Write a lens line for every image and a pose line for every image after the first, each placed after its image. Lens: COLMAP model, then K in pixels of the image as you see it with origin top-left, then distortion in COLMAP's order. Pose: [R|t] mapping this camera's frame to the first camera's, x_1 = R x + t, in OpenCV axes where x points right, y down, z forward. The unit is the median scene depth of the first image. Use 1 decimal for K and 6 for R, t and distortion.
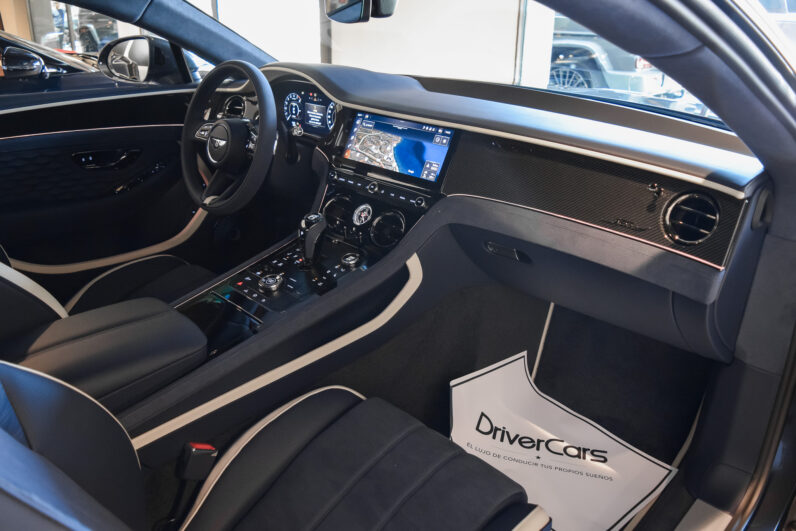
lens RADIAL K [[642.0, 0, 398.0], [0, 642.0, 265.5], [0, 0, 1]] dist [-0.079883, 0.001389]
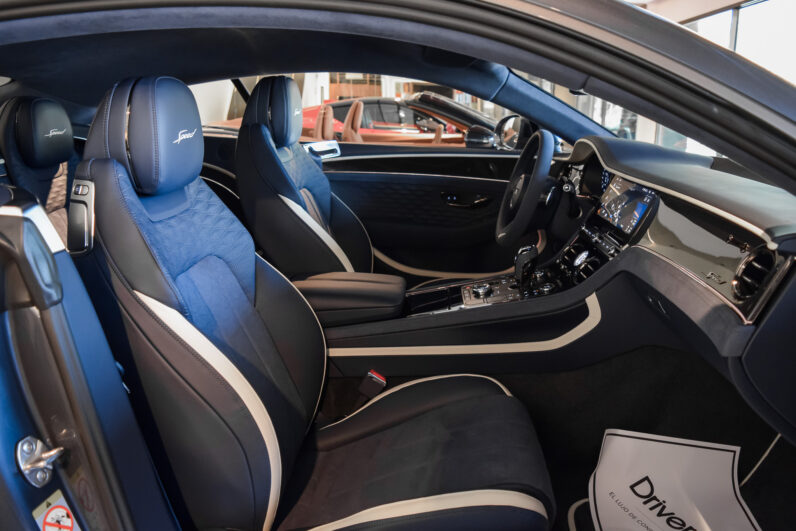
lens RADIAL K [[656.9, 0, 421.7], [0, 656.9, 264.4], [0, 0, 1]] dist [-0.012749, -0.004473]
pose [[0.697457, 0.169073, -0.696396, 0.538955], [-0.287991, 0.955974, -0.056336, 0.075229], [0.656212, 0.239848, 0.715443, -0.025719]]
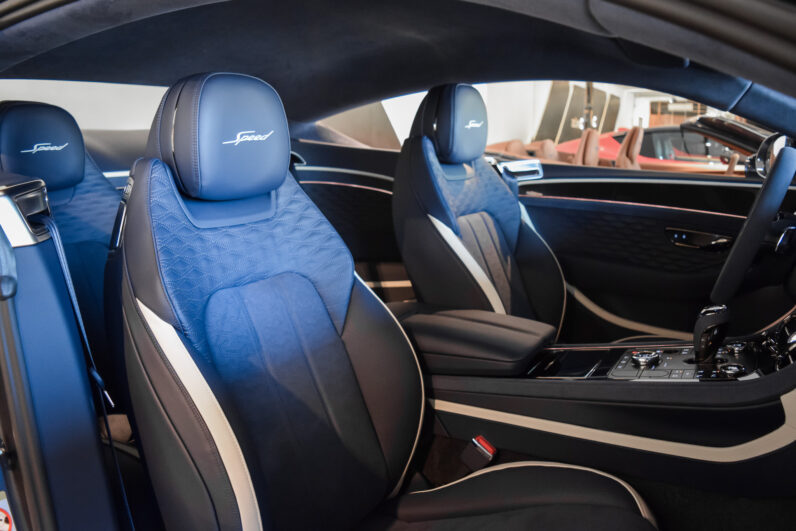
lens RADIAL K [[658.9, 0, 398.0], [0, 658.9, 265.5], [0, 0, 1]] dist [-0.066768, 0.006094]
pose [[0.245669, 0.180780, -0.952347, 0.512950], [-0.386304, 0.919328, 0.074861, -0.025591], [0.889053, 0.349505, 0.295687, 0.305519]]
